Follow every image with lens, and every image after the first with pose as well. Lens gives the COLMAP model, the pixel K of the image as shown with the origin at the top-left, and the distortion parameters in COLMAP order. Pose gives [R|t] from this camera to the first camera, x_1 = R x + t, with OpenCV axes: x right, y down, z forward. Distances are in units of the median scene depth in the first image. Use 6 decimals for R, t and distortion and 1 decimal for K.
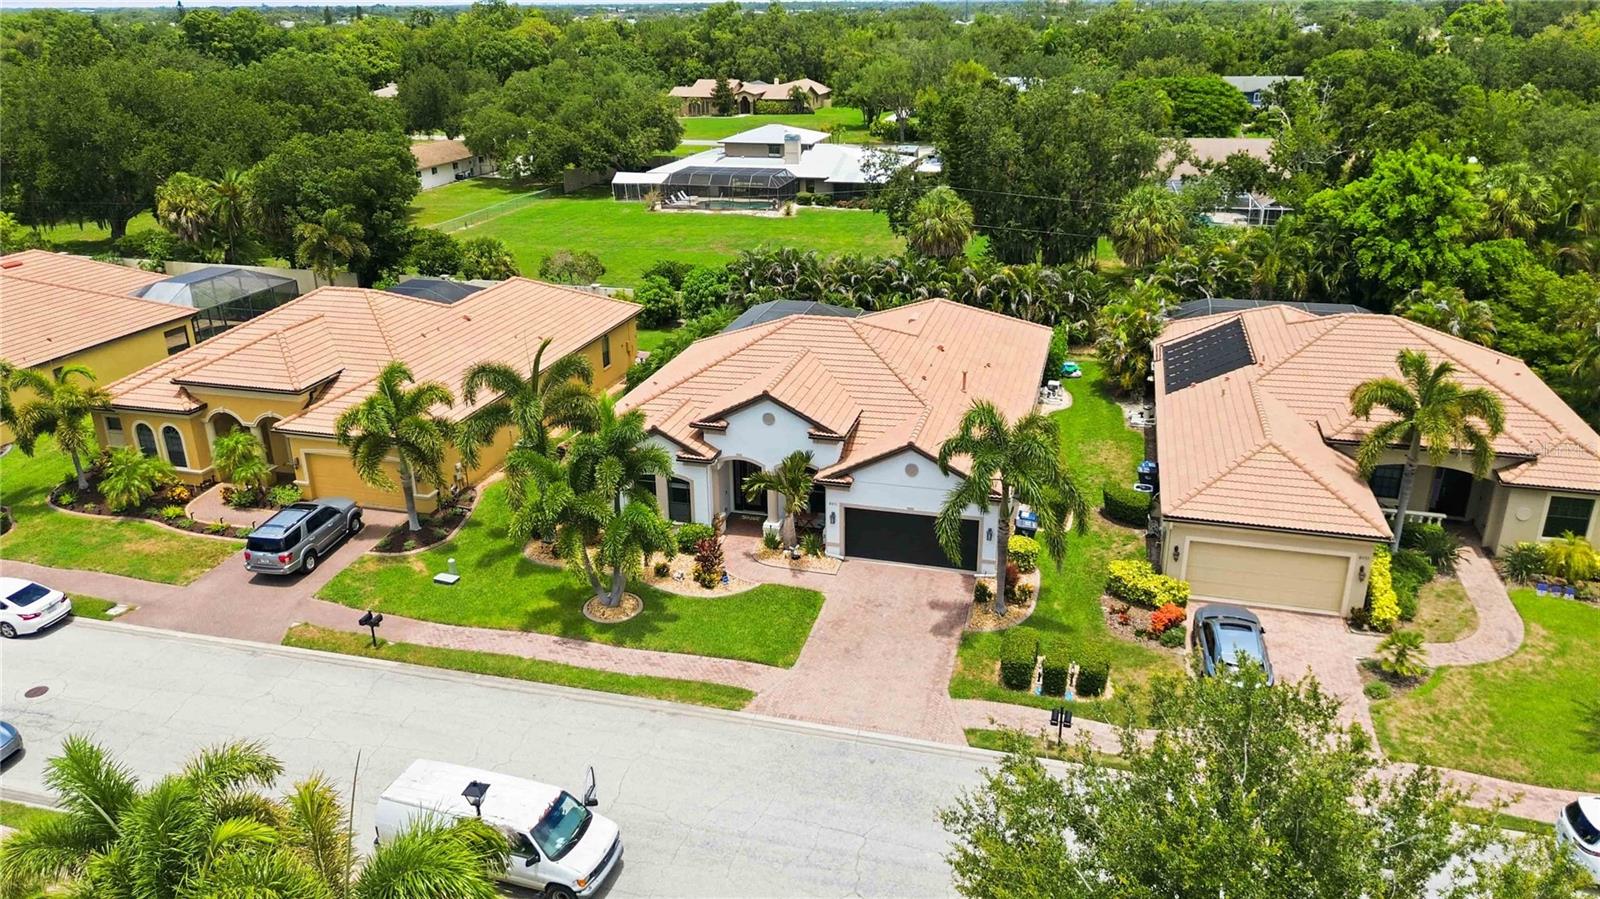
lens RADIAL K [[1142.1, 0, 795.6], [0, 1142.1, 448.4], [0, 0, 1]] dist [0.067746, -0.068014]
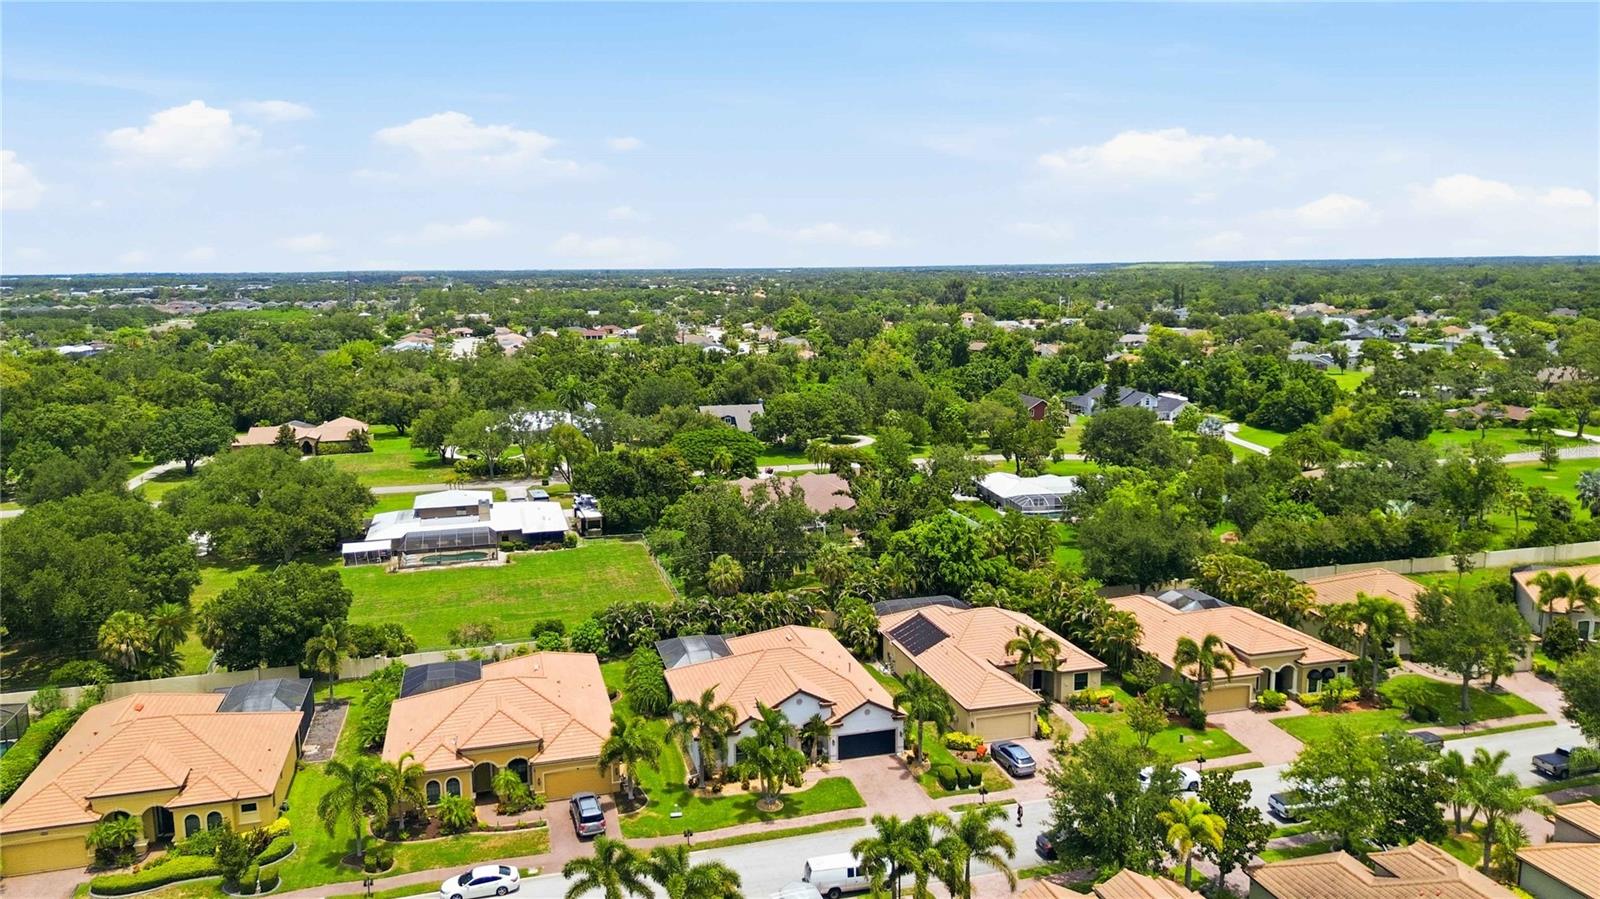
lens RADIAL K [[1142.1, 0, 795.6], [0, 1142.1, 448.4], [0, 0, 1]] dist [0.067746, -0.068014]
pose [[0.856949, -0.080534, 0.509071, -1.072974], [0.187728, 0.968639, -0.162777, -0.136747], [-0.479997, 0.235058, 0.845193, -0.918651]]
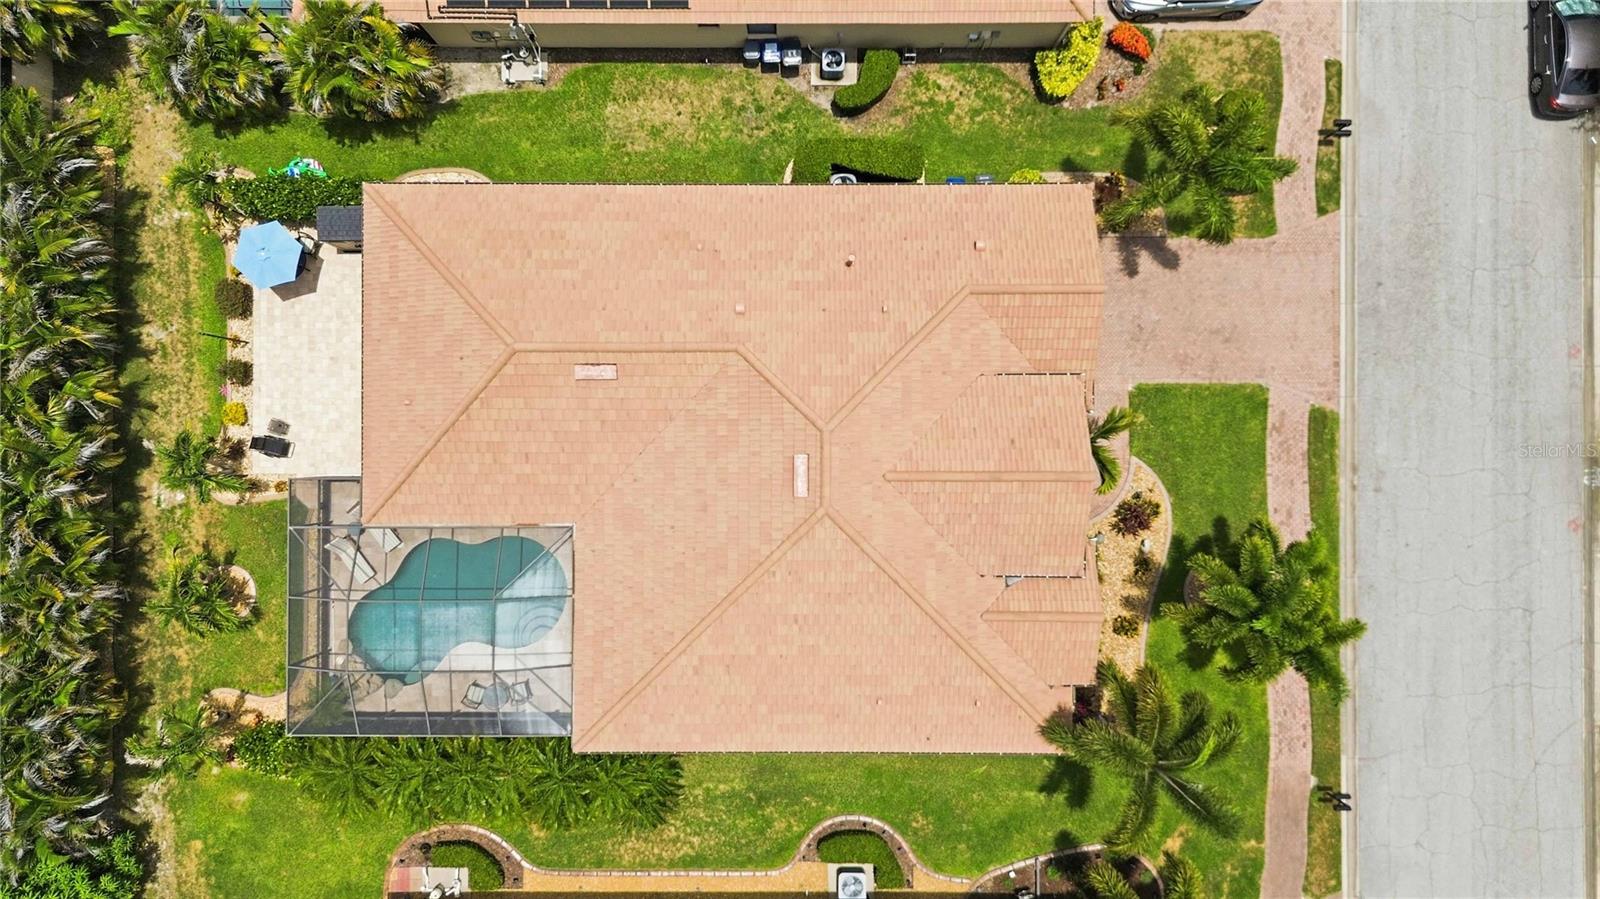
lens RADIAL K [[1142.1, 0, 795.6], [0, 1142.1, 448.4], [0, 0, 1]] dist [0.067746, -0.068014]
pose [[-0.267119, -0.963549, 0.014864, 0.034714], [0.355159, -0.084096, 0.931015, -0.821546], [-0.895829, 0.253972, 0.364677, 0.863500]]
